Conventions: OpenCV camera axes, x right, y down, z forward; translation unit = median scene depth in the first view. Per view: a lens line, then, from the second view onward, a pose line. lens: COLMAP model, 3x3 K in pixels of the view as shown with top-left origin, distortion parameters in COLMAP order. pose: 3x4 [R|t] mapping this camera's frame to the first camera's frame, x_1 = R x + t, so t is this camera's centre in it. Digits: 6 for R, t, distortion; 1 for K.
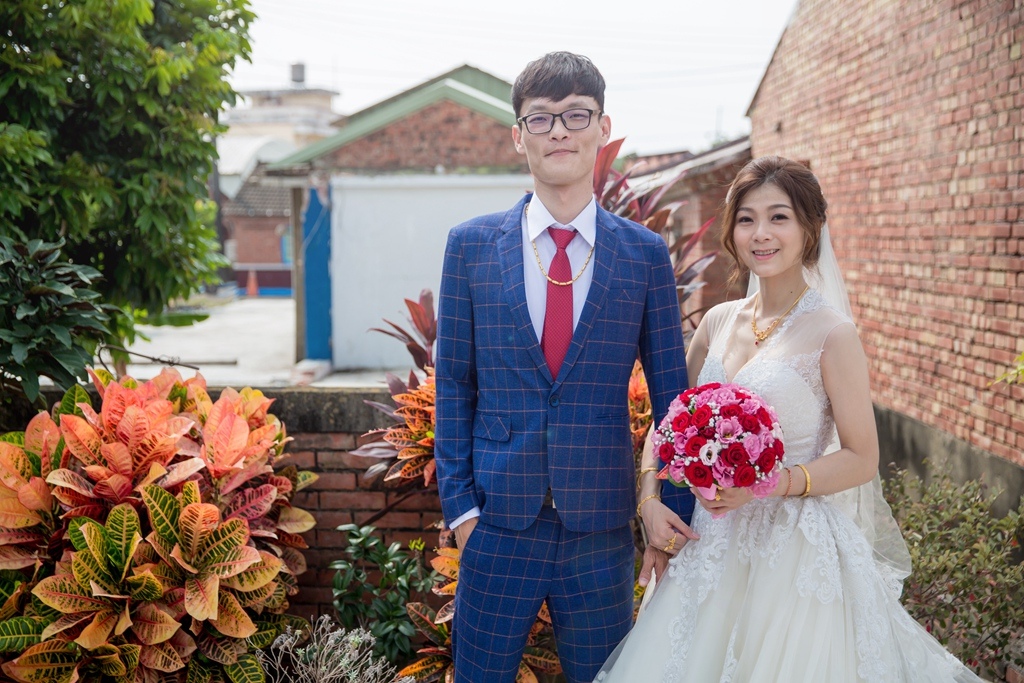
lens RADIAL K [[1372.2, 0, 516.1], [0, 1372.2, 345.7], [0, 0, 1]] dist [0.041830, 0.000000]
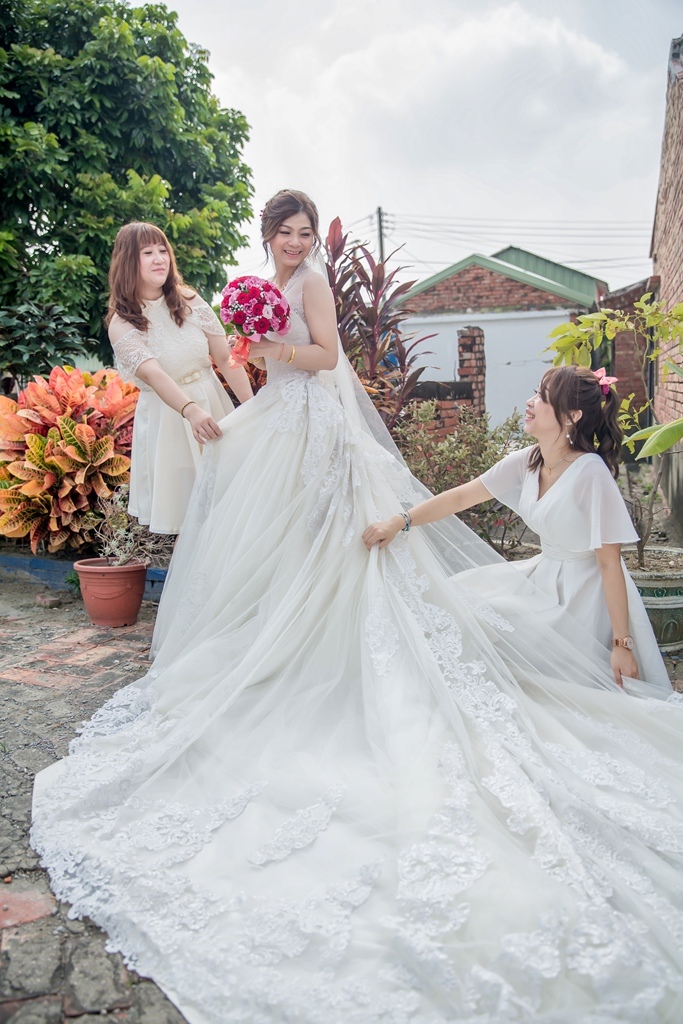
lens RADIAL K [[905.2, 0, 338.9], [0, 905.2, 510.3], [0, 0, 1]] dist [-0.011965, -0.002109]
pose [[0.946365, 0.024822, -0.322144, 0.295979], [-0.008531, 0.998617, 0.051885, 0.095050], [0.322987, -0.046354, 0.945268, -0.042694]]
